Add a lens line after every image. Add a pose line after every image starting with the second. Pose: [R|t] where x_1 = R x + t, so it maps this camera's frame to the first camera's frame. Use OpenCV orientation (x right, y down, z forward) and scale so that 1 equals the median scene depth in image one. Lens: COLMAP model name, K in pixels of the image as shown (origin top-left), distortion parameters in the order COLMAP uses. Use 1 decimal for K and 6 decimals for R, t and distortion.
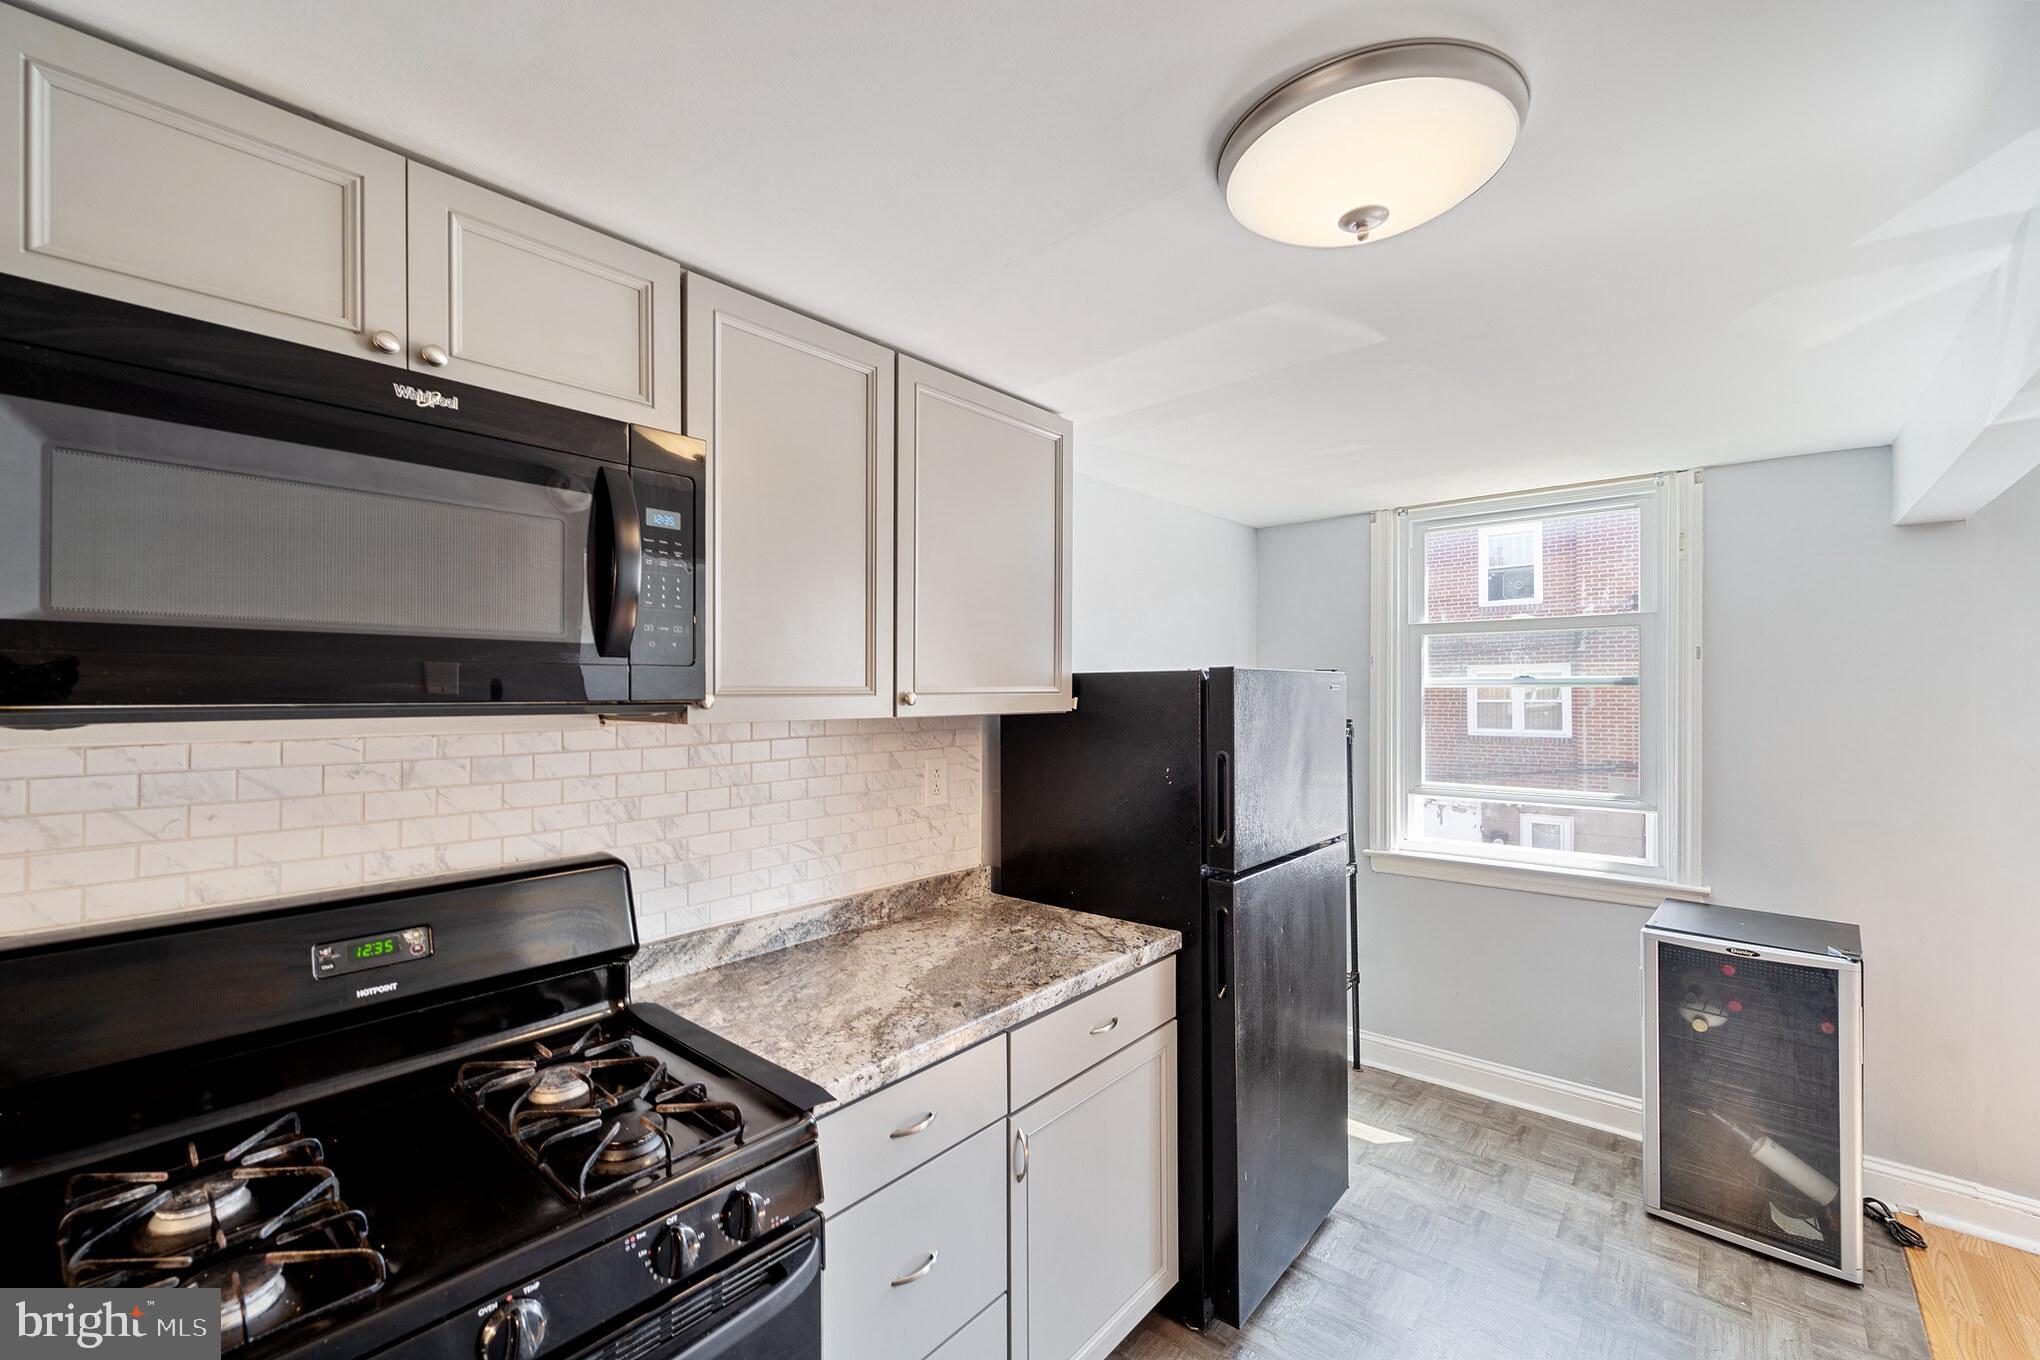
lens RADIAL K [[850.0, 0, 1022.3], [0, 850.0, 685.4], [0, 0, 1]] dist [-0.000245, -0.000091]
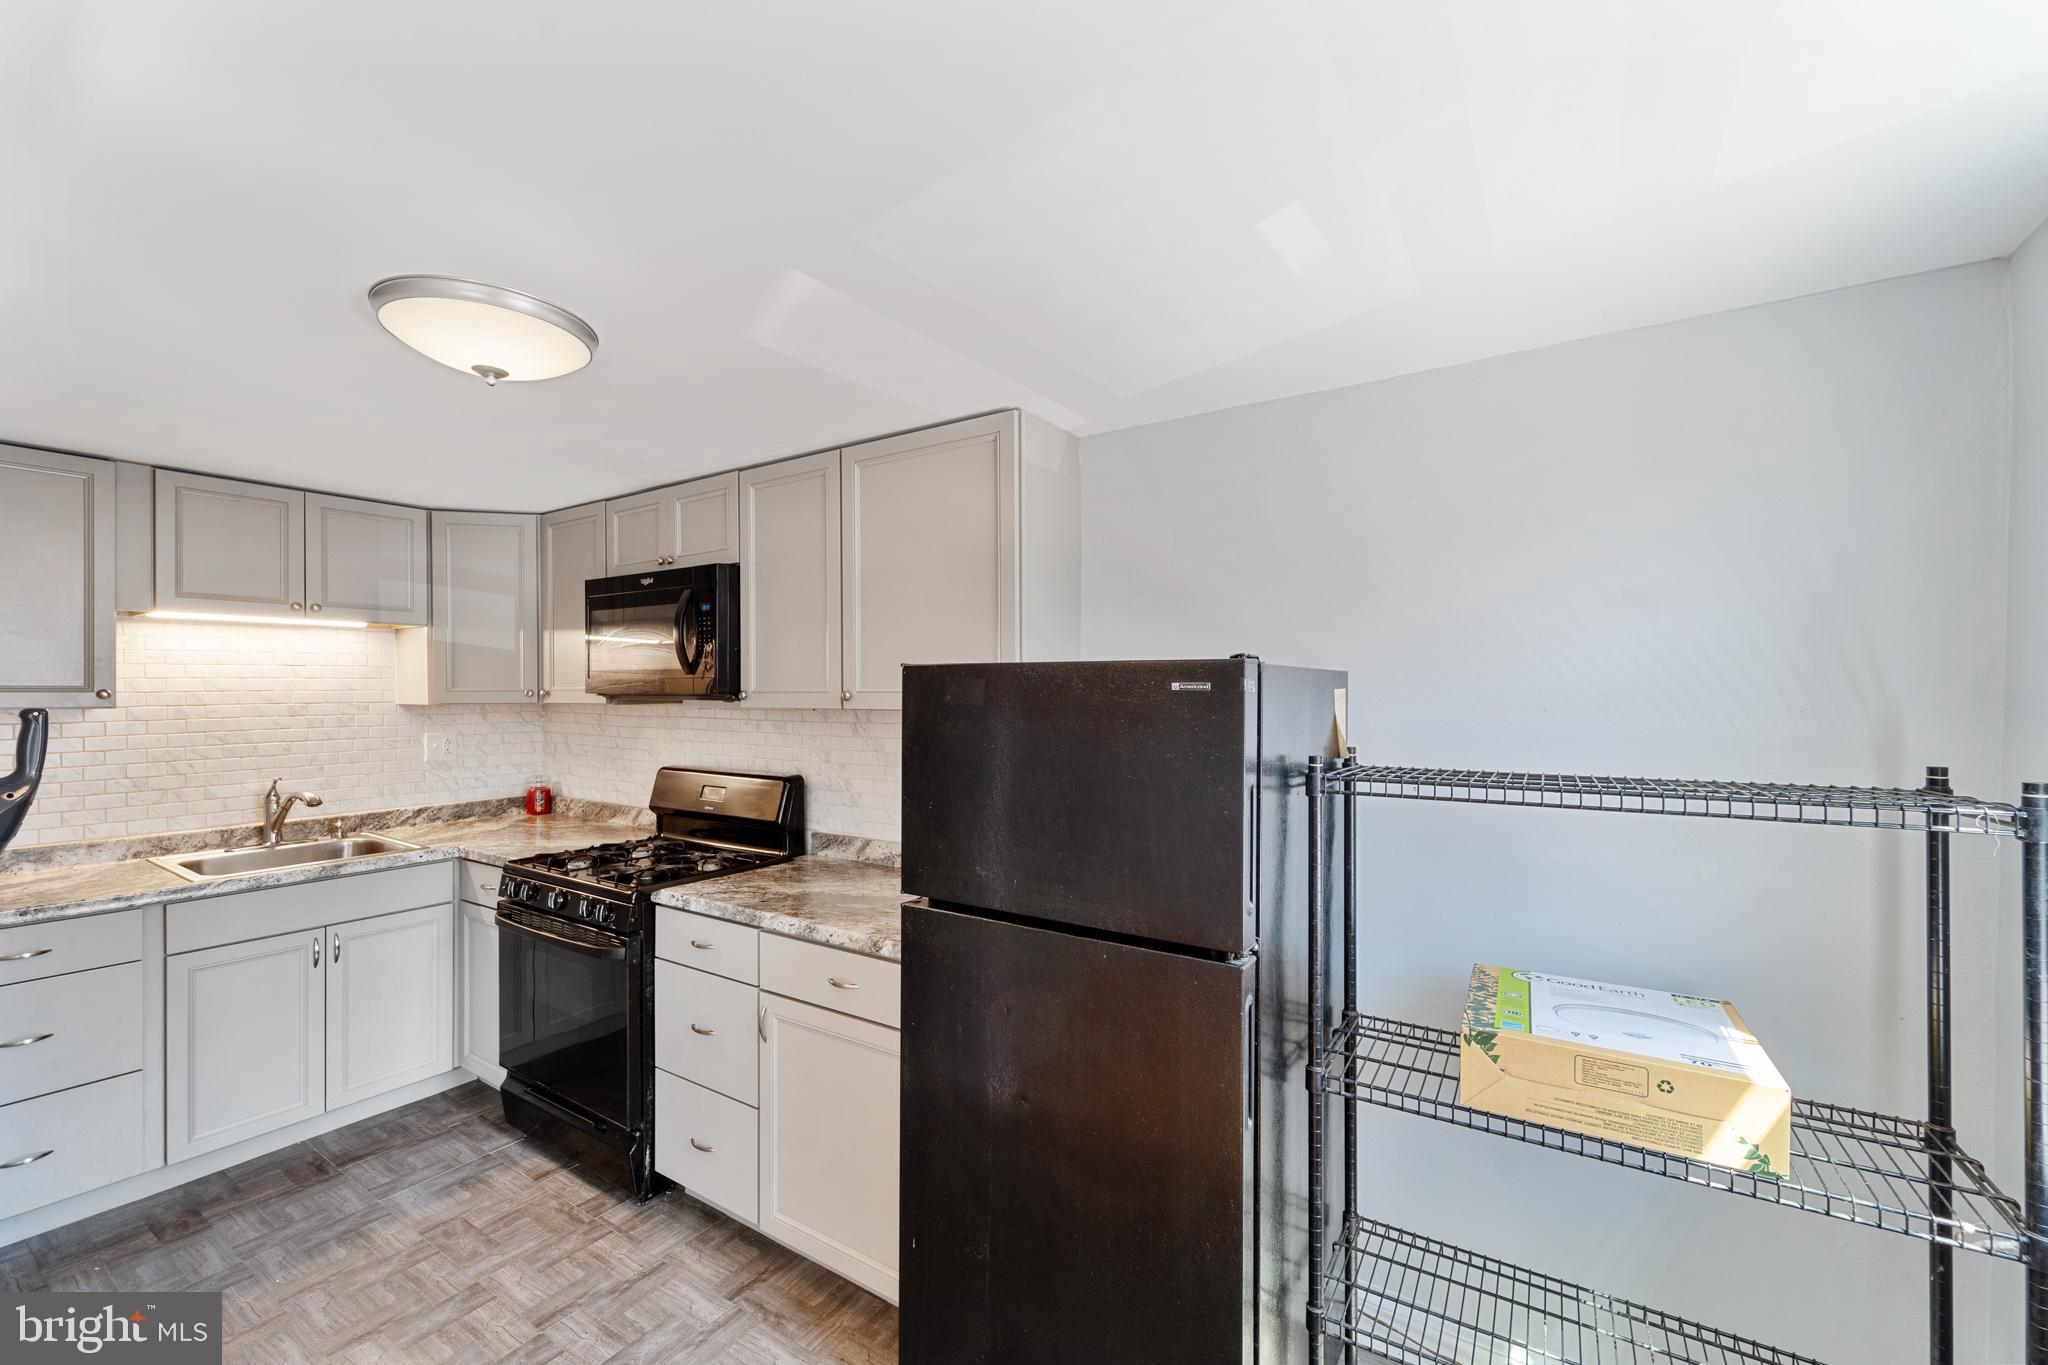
lens RADIAL K [[833.7, 0, 1015.1], [0, 833.7, 694.6], [0, 0, 1]] dist [0.000078, -0.000140]
pose [[0.121764, 0.008030, -0.992527, 1.289550], [0.003481, 0.999958, 0.008517, 0.002060], [0.992553, -0.004492, 0.121731, 1.141818]]
